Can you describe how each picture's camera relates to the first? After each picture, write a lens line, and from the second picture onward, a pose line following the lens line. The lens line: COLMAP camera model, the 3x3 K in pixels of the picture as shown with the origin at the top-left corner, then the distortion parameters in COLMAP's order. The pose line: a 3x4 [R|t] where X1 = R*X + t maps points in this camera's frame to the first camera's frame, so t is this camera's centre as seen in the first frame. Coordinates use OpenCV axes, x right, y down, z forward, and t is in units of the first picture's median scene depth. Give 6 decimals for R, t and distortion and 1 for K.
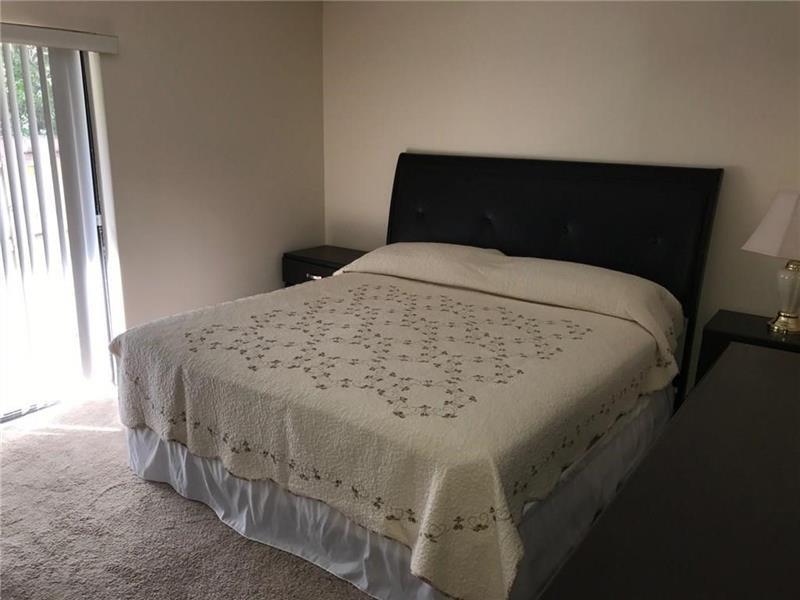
lens RADIAL K [[655.0, 0, 399.7], [0, 655.0, 304.0], [0, 0, 1]] dist [0.014378, -0.026876]
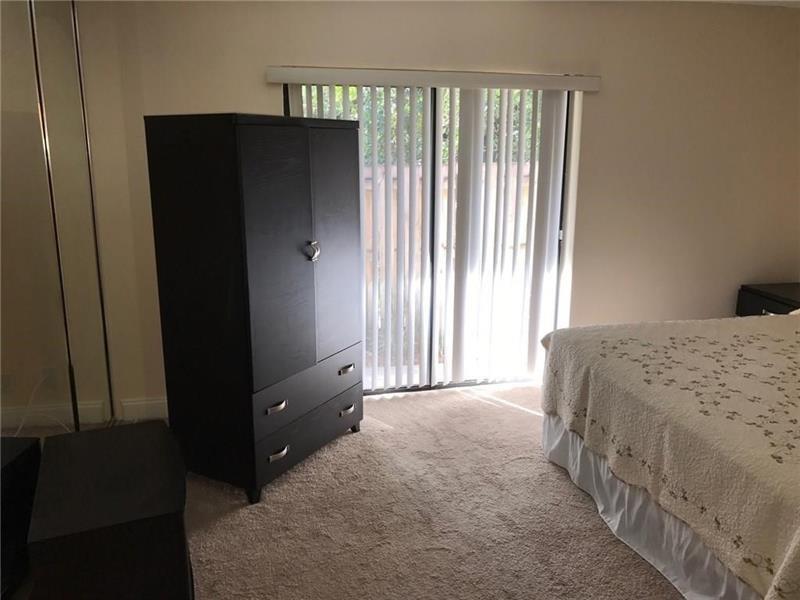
lens RADIAL K [[655.0, 0, 400.2], [0, 655.0, 298.1], [0, 0, 1]] dist [0.014378, -0.026876]
pose [[0.749341, 0.143223, -0.646510, 0.137937], [-0.169409, 0.985302, 0.021922, 0.008791], [0.640147, 0.093098, 0.762590, -0.079173]]
